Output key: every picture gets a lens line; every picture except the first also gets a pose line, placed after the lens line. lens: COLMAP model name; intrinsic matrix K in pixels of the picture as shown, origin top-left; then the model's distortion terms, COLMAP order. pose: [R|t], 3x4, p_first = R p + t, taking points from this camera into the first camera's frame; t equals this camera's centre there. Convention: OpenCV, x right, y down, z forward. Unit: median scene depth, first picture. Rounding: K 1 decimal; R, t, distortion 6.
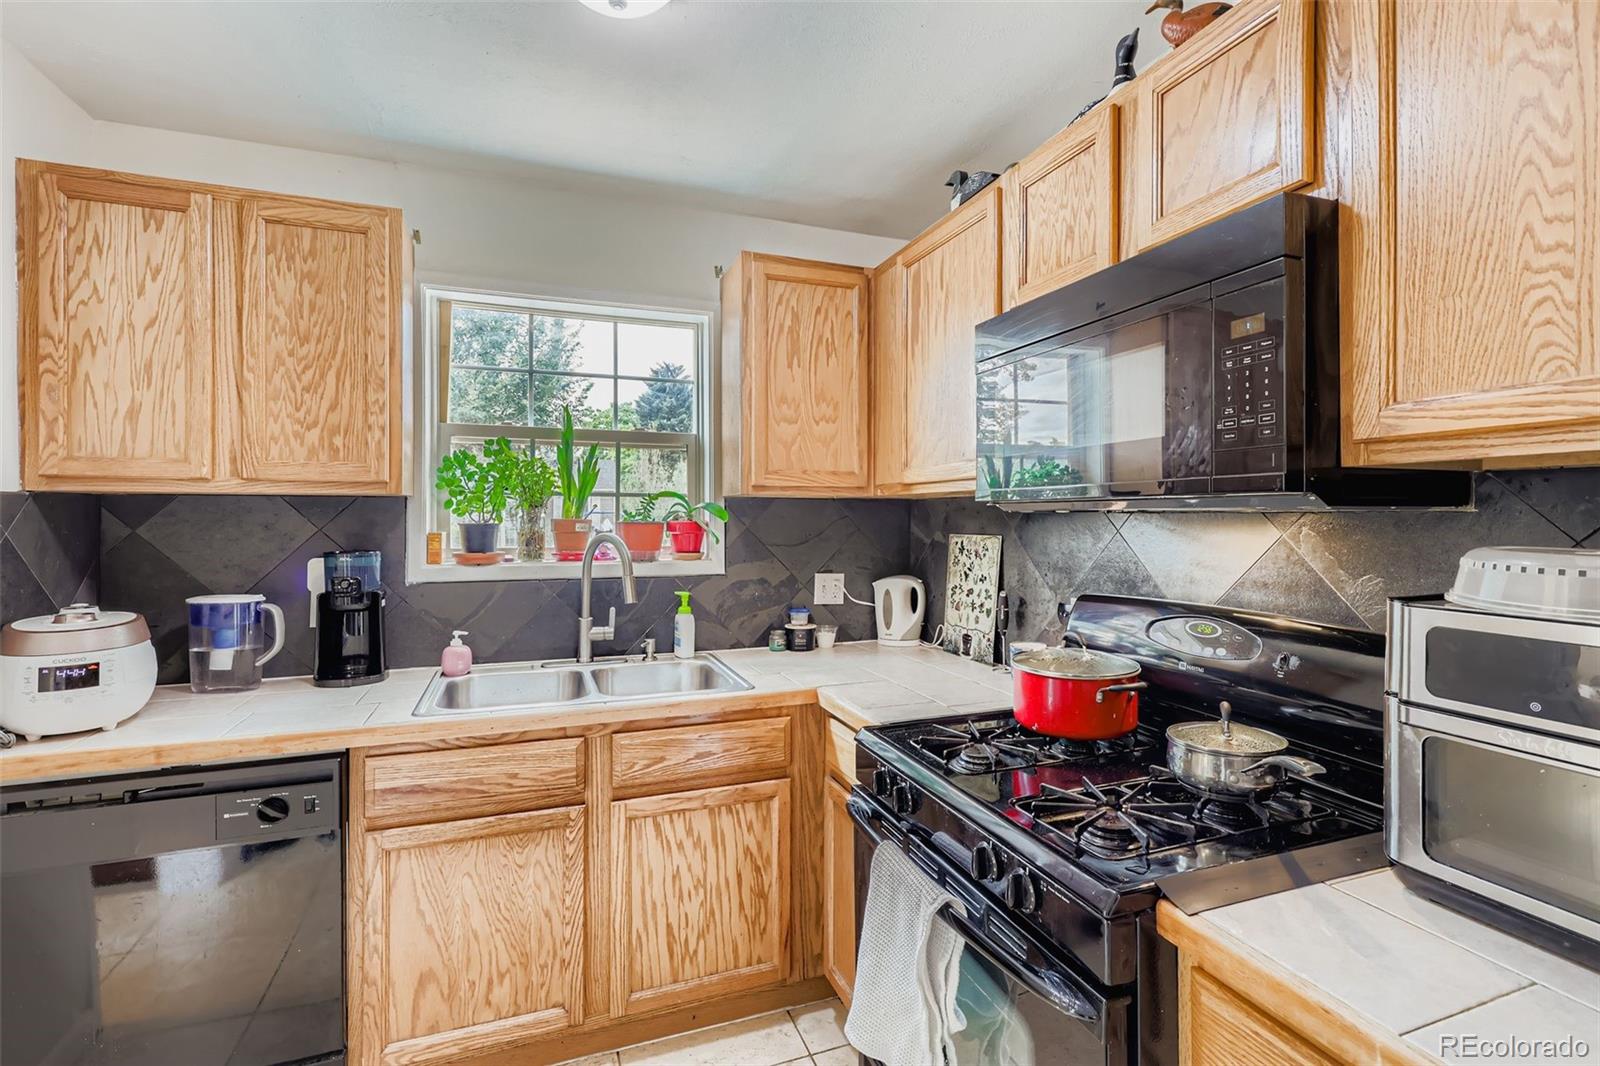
lens RADIAL K [[728.5, 0, 800.8], [0, 728.5, 514.6], [0, 0, 1]] dist [0.001997, 0.000147]
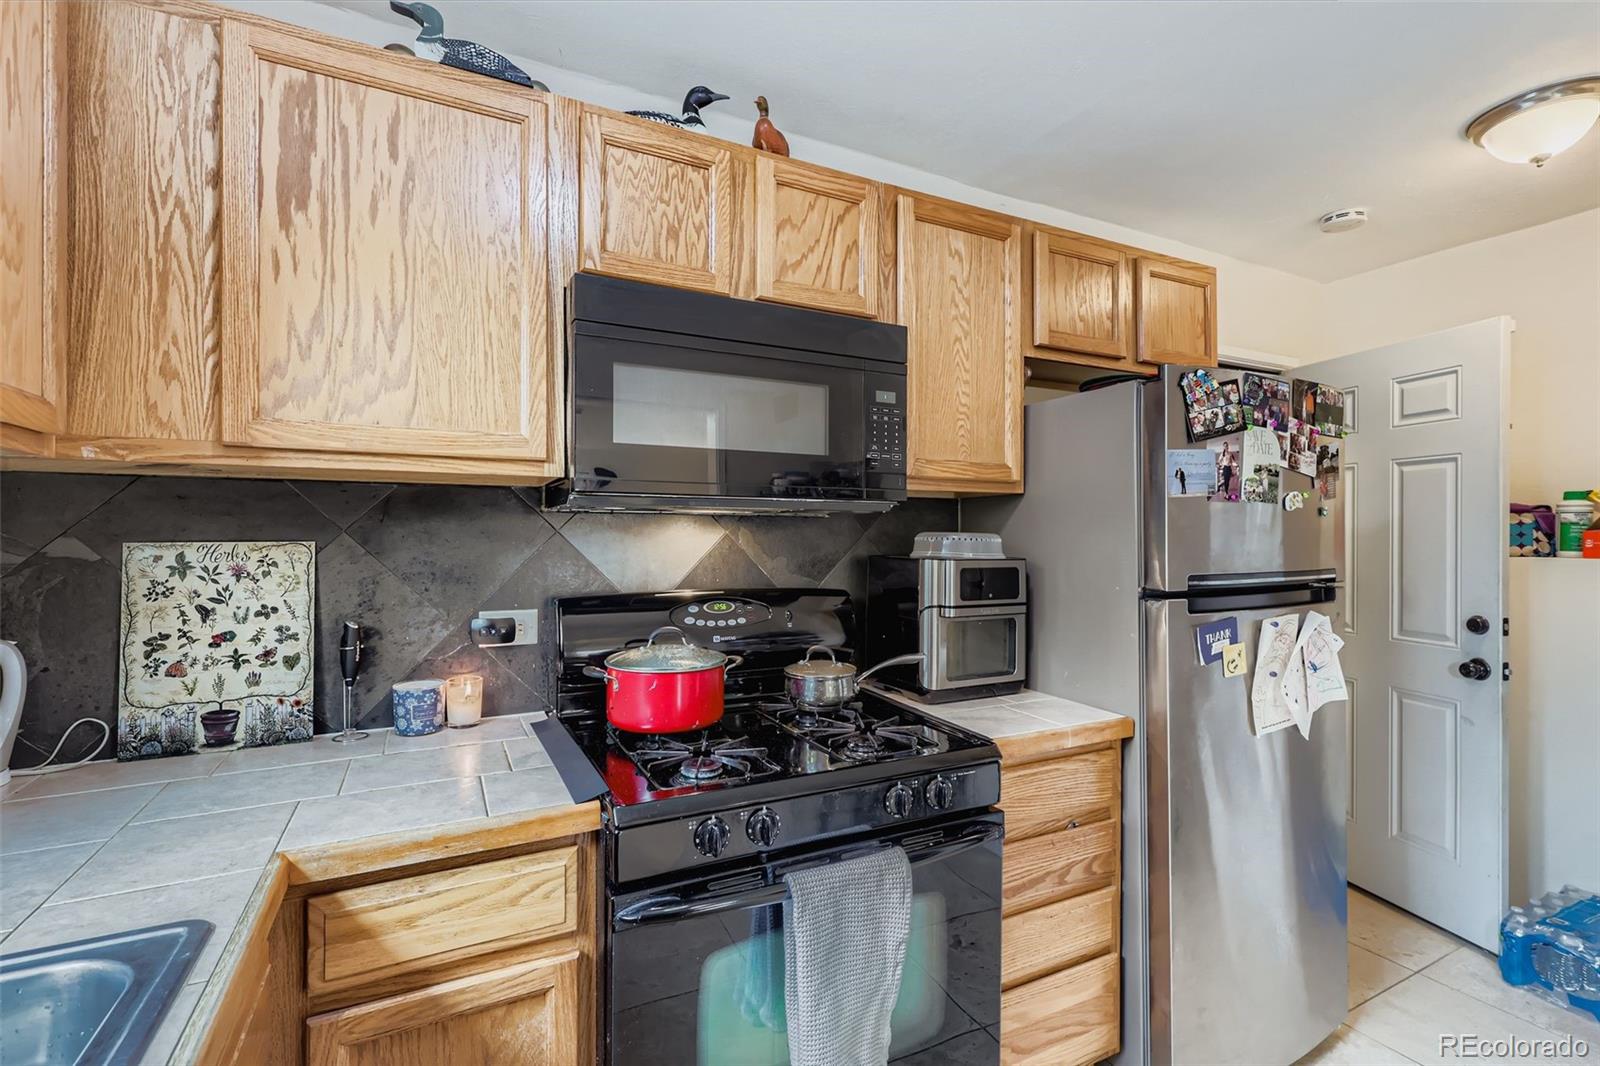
lens RADIAL K [[724.9, 0, 803.6], [0, 724.9, 533.1], [0, 0, 1]] dist [0.000155, -0.000632]
pose [[-0.124873, 0.005410, 0.992158, -0.424994], [-0.003544, 0.999976, -0.005899, 0.022895], [-0.992166, -0.004253, -0.124851, 0.619345]]
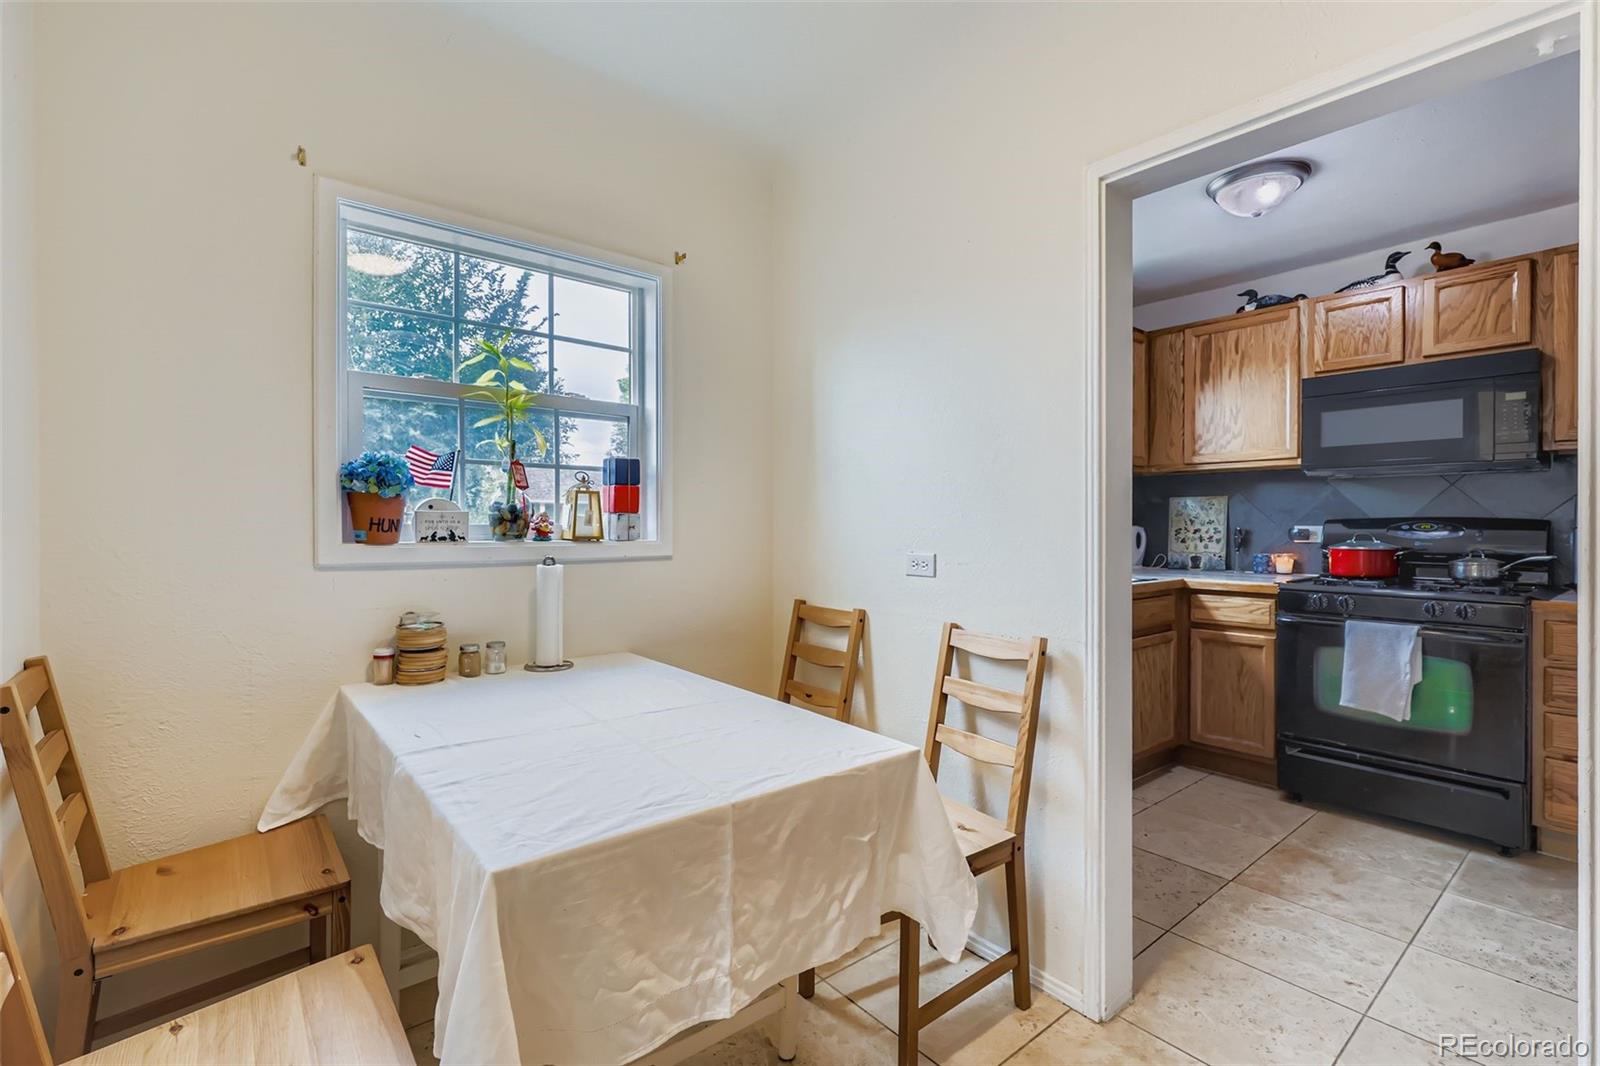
lens RADIAL K [[724.9, 0, 803.6], [0, 724.9, 533.1], [0, 0, 1]] dist [0.000155, -0.000632]
pose [[0.942845, -0.008232, 0.333130, -1.205617], [0.002907, 0.999860, 0.016481, 0.083300], [-0.333219, -0.014571, 0.942737, -0.276741]]
